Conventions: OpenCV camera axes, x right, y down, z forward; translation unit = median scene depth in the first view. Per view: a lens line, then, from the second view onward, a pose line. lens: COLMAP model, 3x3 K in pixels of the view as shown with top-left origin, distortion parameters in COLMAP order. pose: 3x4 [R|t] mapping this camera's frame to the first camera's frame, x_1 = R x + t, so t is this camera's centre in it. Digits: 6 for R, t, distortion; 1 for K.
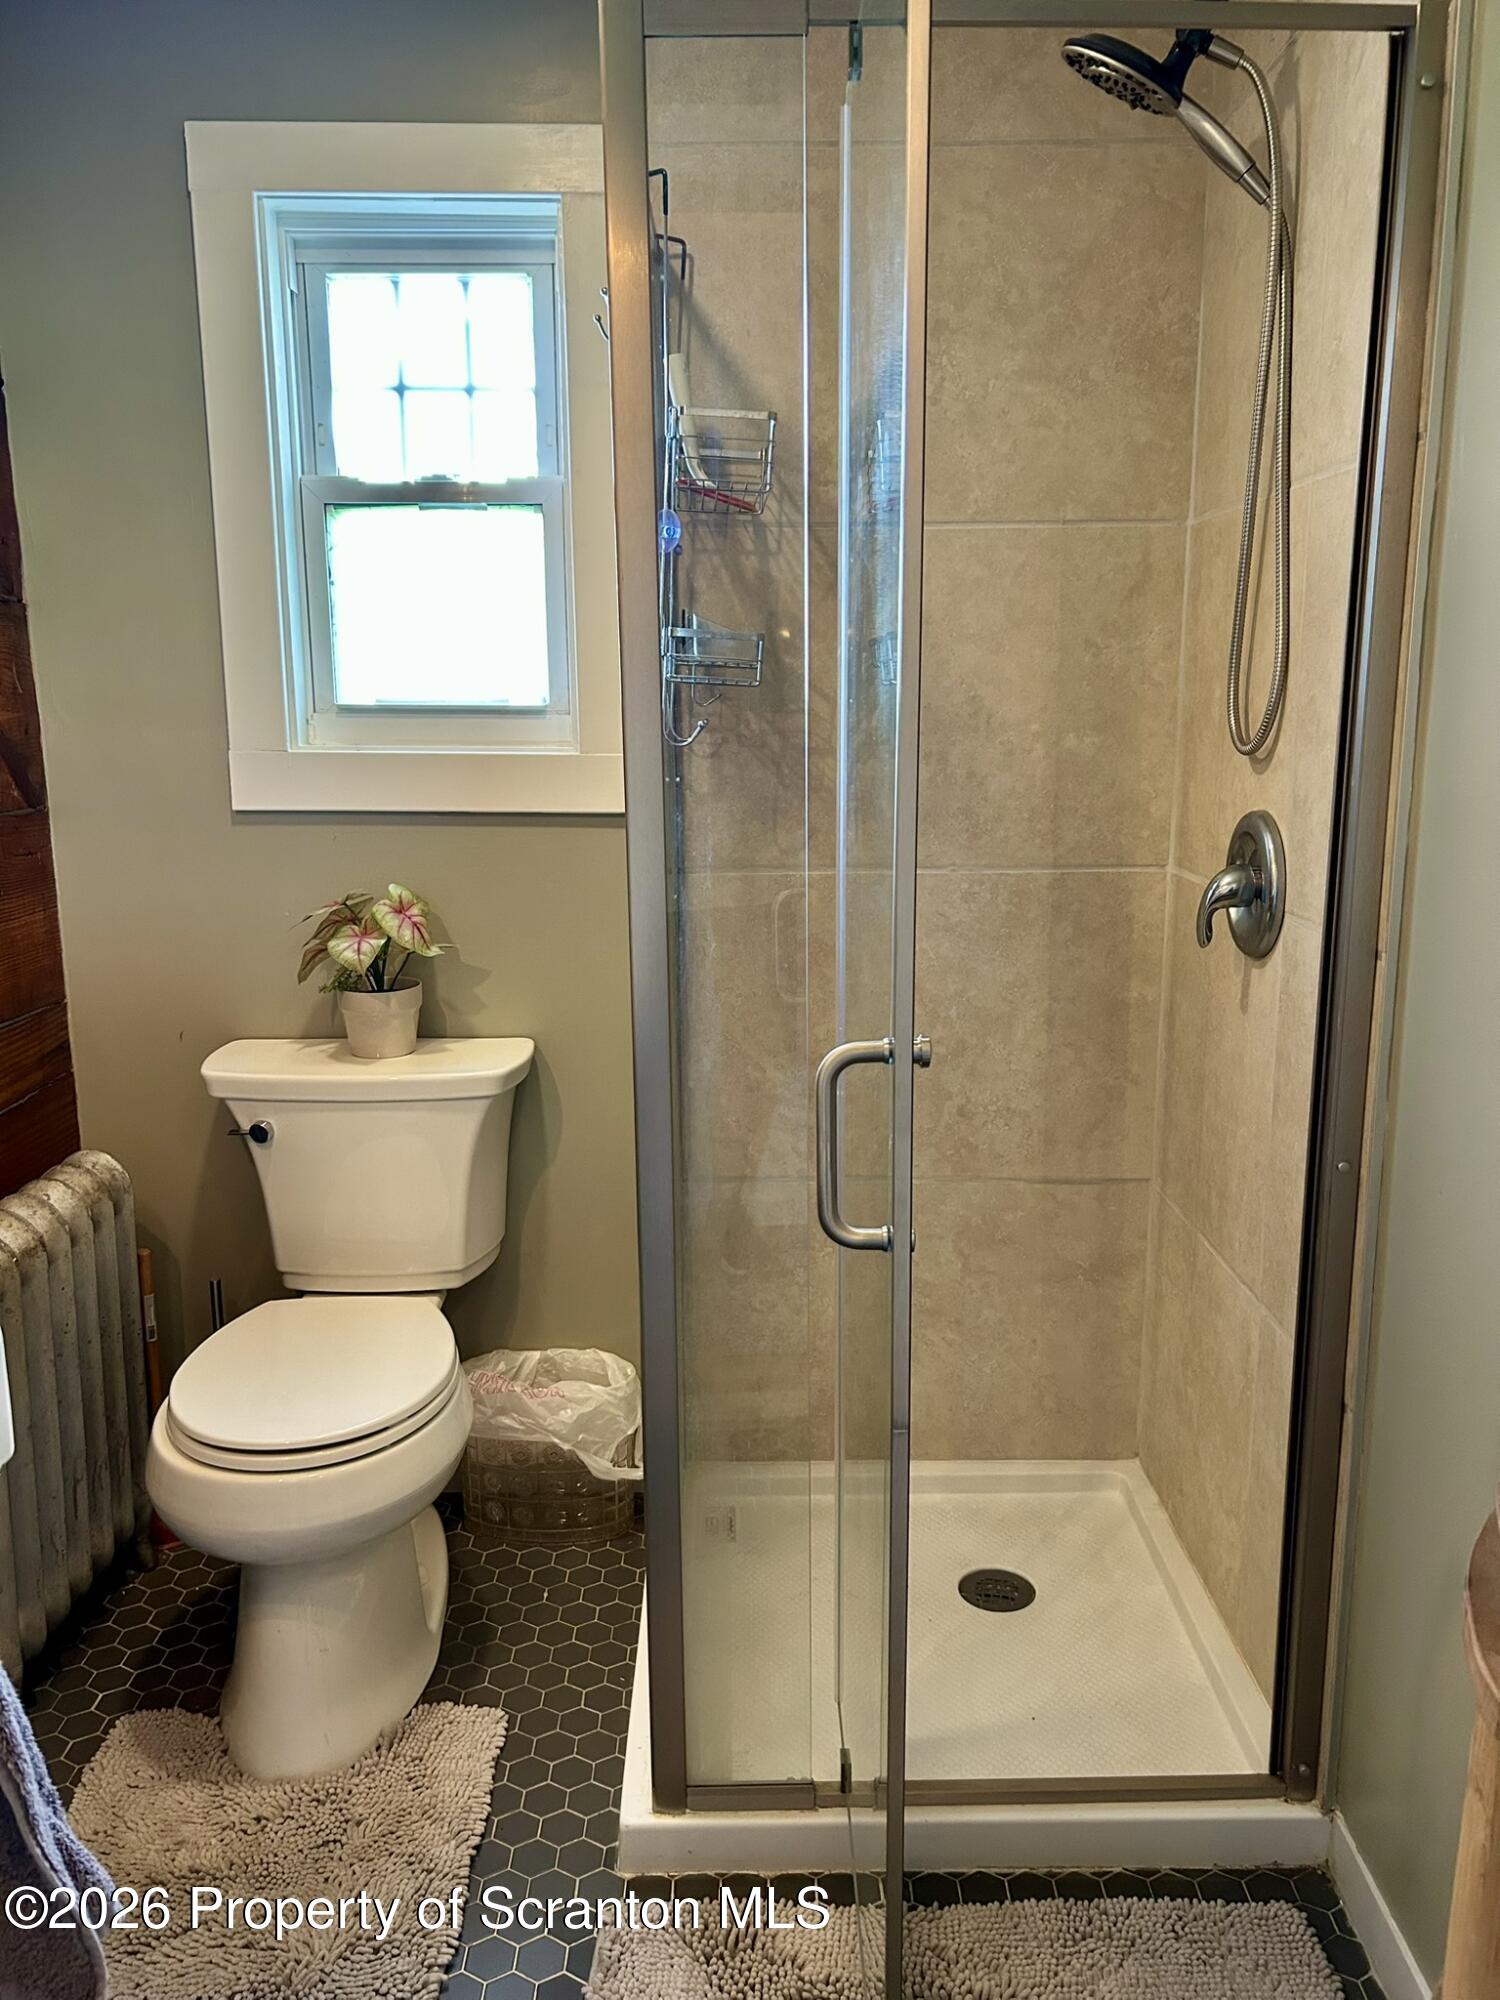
lens RADIAL K [[1525.6, 0, 741.9], [0, 1525.6, 989.3], [0, 0, 1]] dist [0.050924, -0.019246]
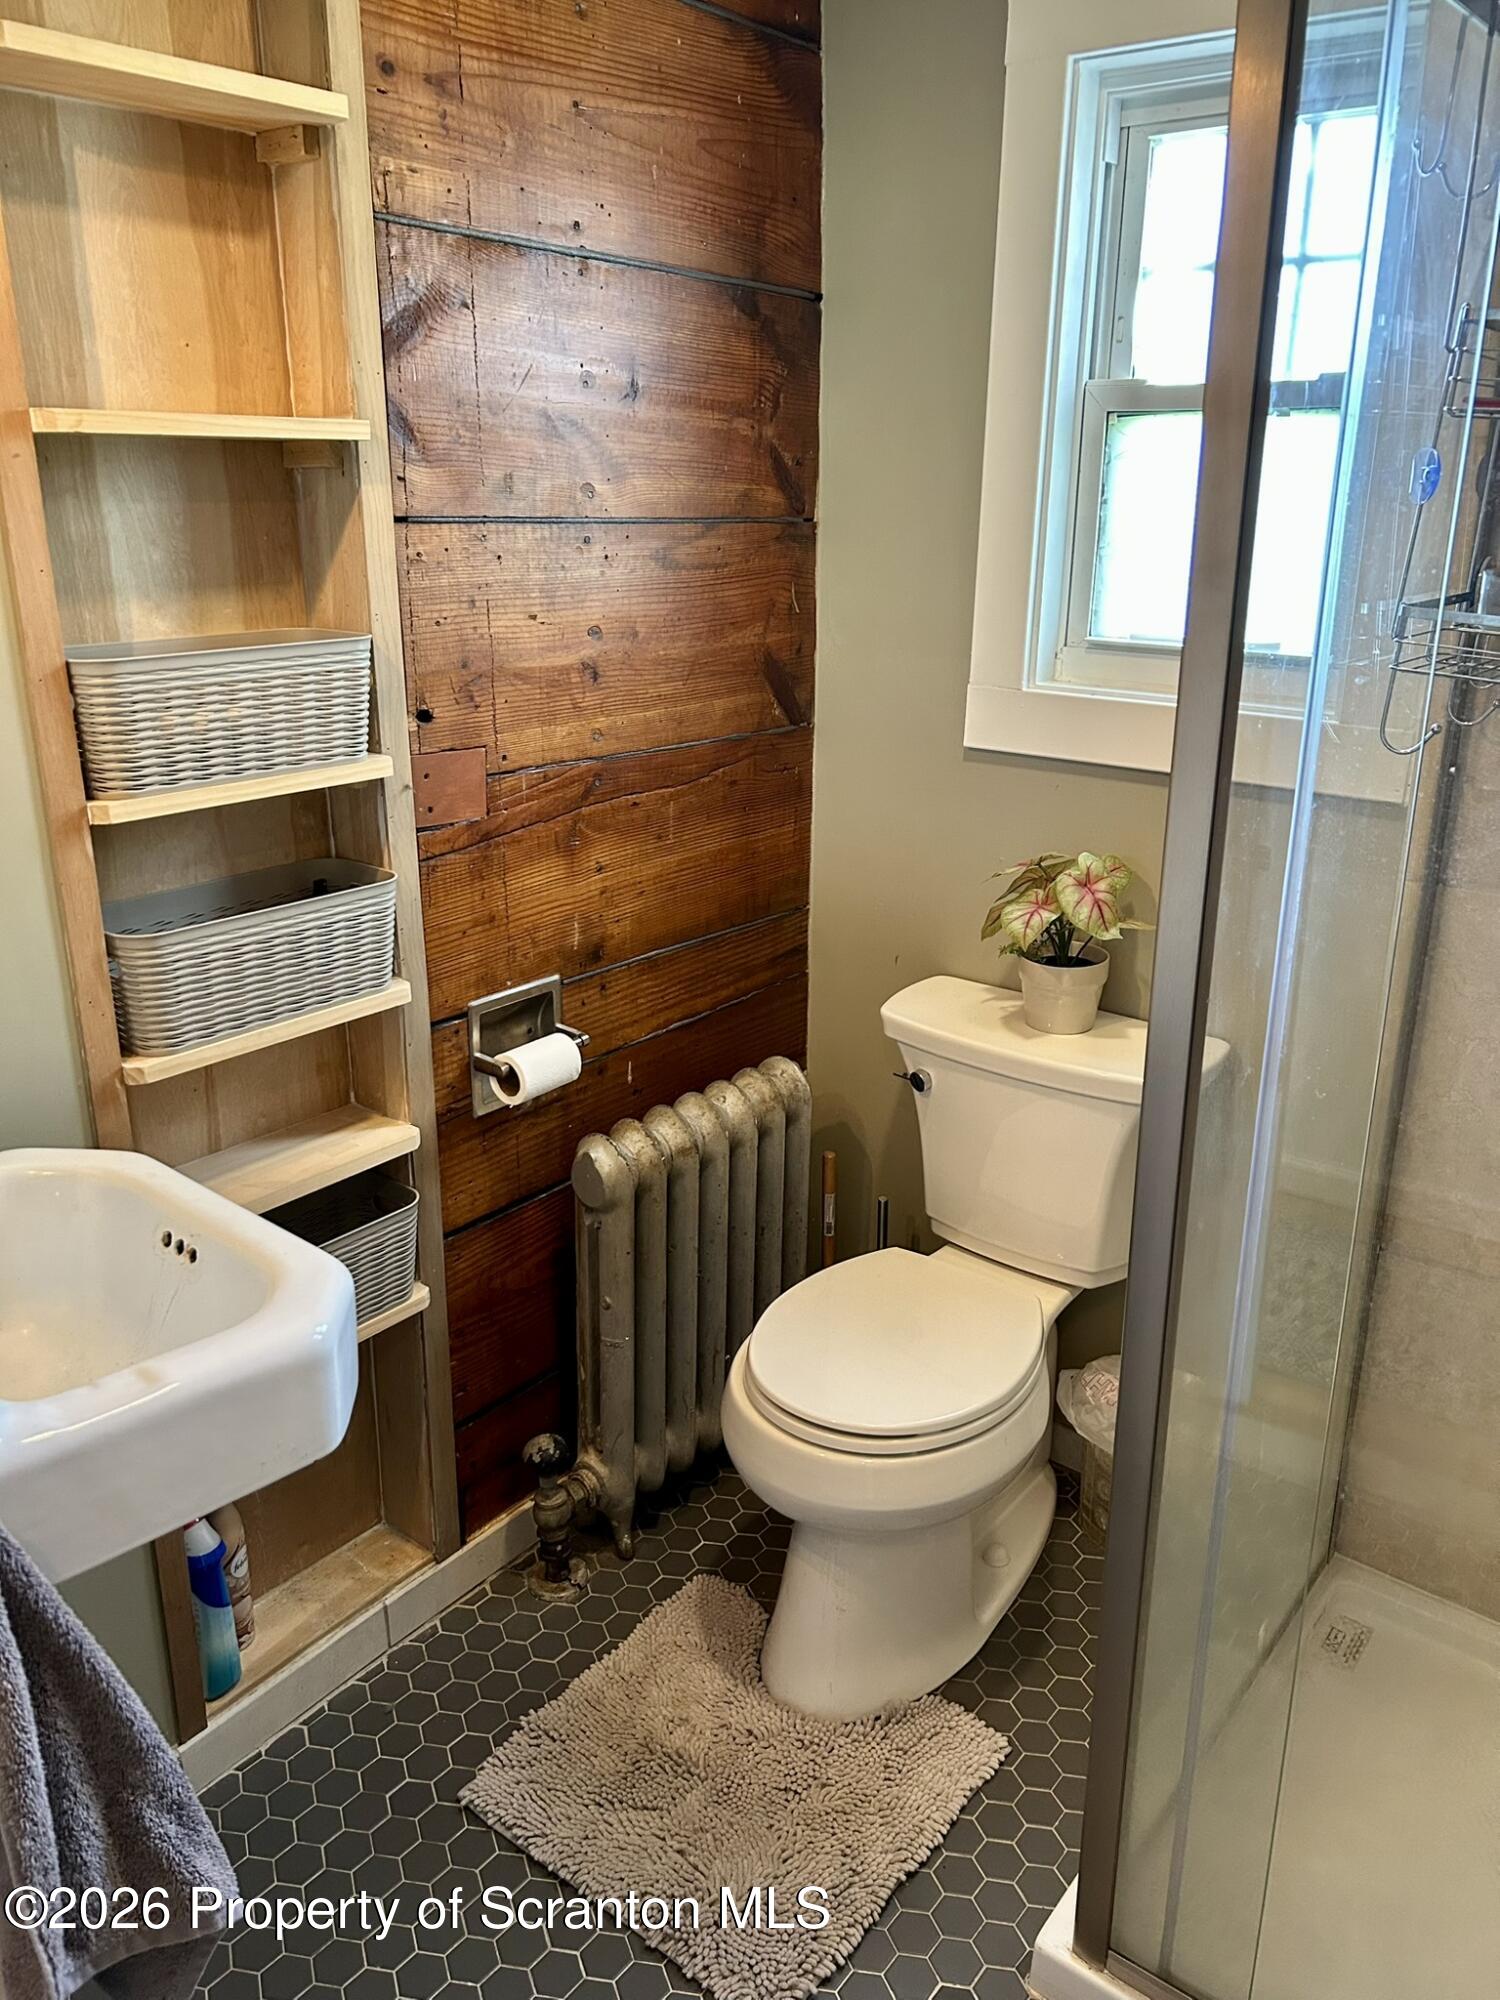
lens RADIAL K [[1525.6, 0, 755.4], [0, 1525.6, 1005.9], [0, 0, 1]] dist [0.050924, -0.019246]
pose [[0.793924, 0.211304, -0.570119, 0.155697], [-0.136419, 0.975668, 0.171642, -0.110533], [0.592516, -0.058496, 0.803432, 0.148674]]
